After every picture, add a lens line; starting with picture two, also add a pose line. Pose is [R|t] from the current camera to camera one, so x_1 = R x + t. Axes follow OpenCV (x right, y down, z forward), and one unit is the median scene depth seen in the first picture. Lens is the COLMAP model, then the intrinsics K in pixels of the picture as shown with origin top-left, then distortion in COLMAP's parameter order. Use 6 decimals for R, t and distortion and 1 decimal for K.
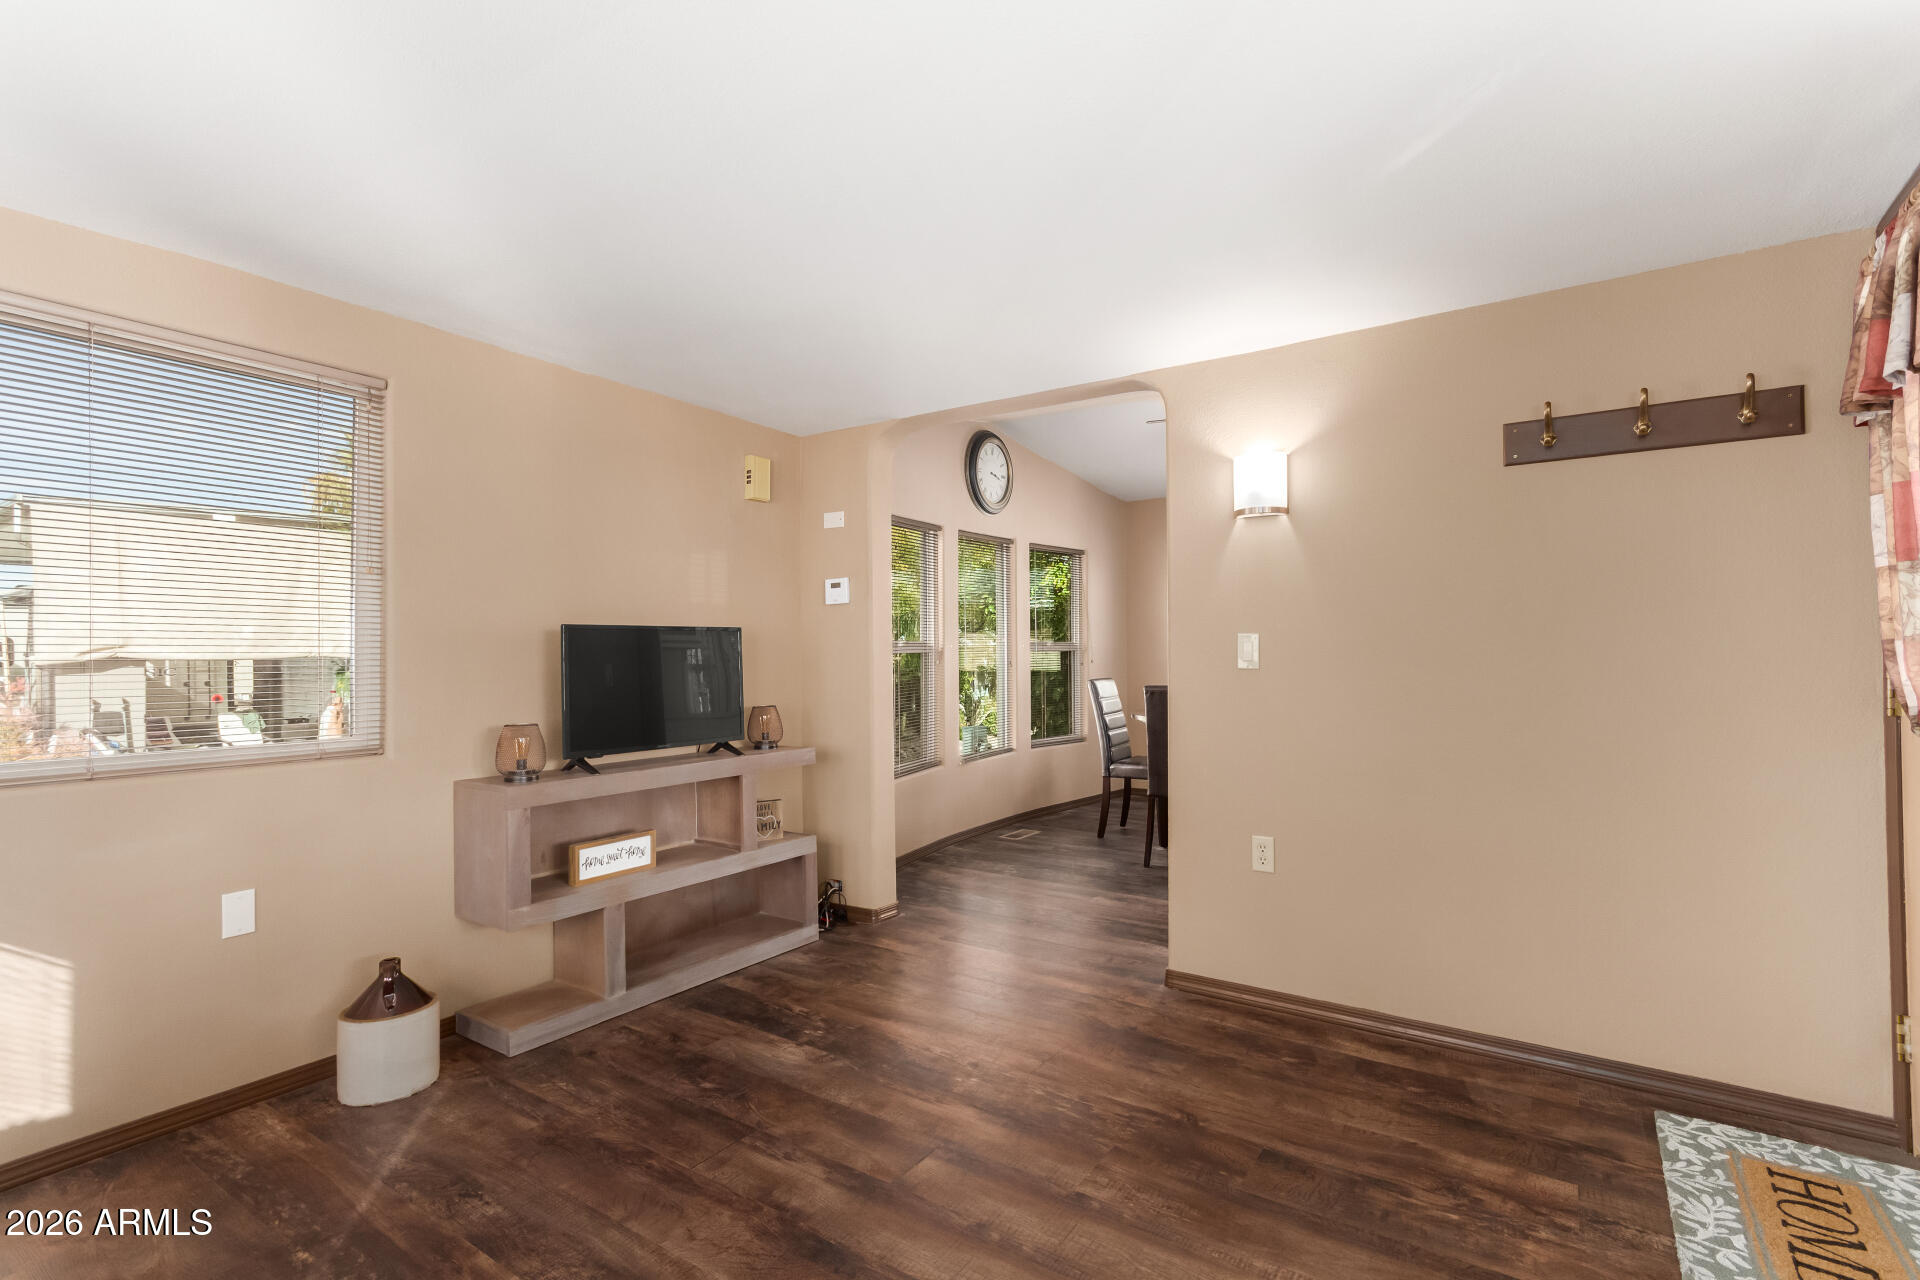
lens RADIAL K [[897.8, 0, 974.7], [0, 897.8, 638.9], [0, 0, 1]] dist [0.004198, 0.000017]
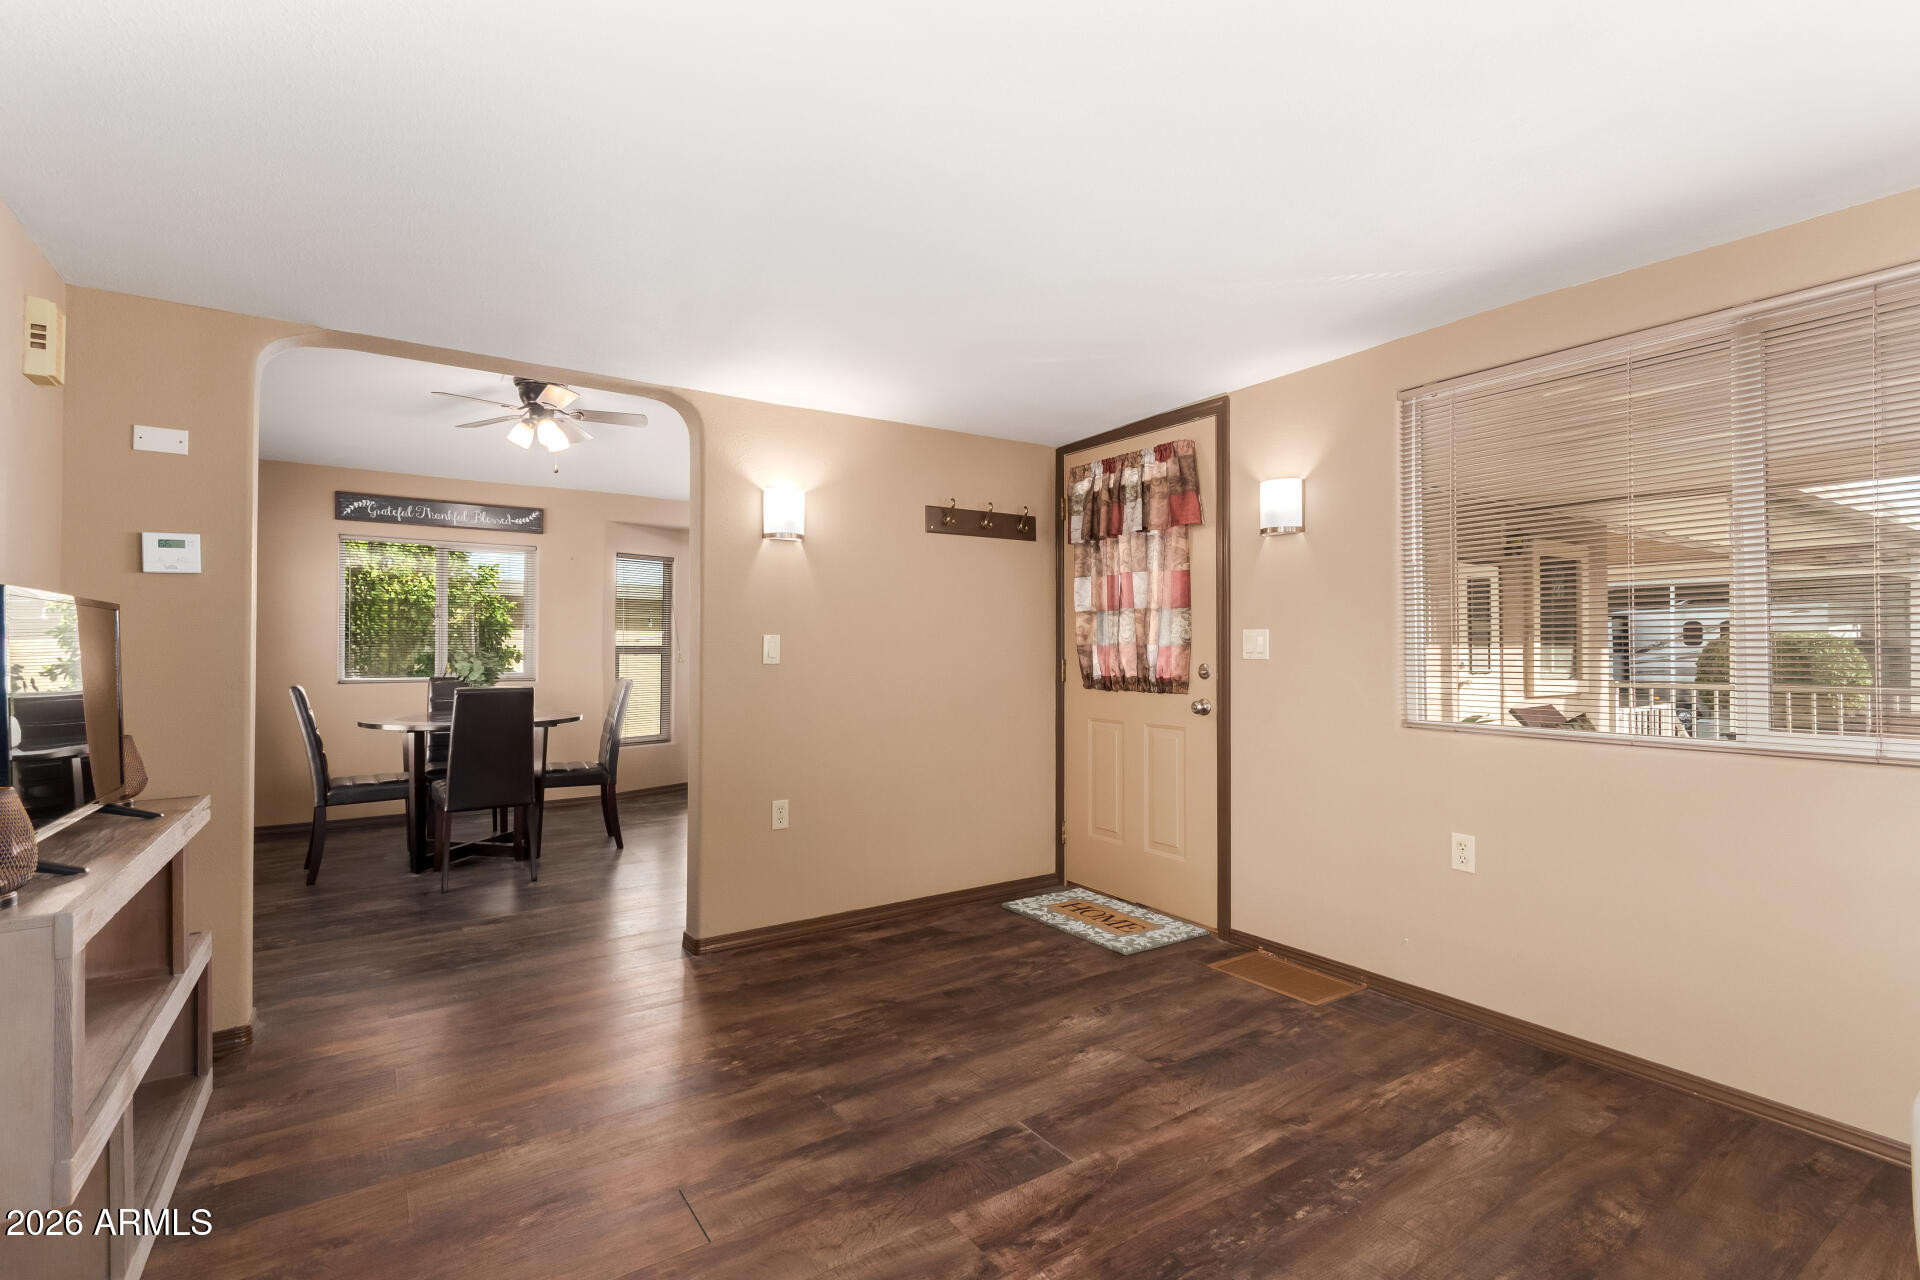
lens RADIAL K [[897.8, 0, 948.4], [0, 897.8, 645.3], [0, 0, 1]] dist [0.004198, 0.000017]
pose [[0.365722, 0.012208, 0.930644, -0.989824], [-0.011616, 0.999896, -0.008552, 0.021235], [-0.930652, -0.007683, 0.365826, 0.452761]]
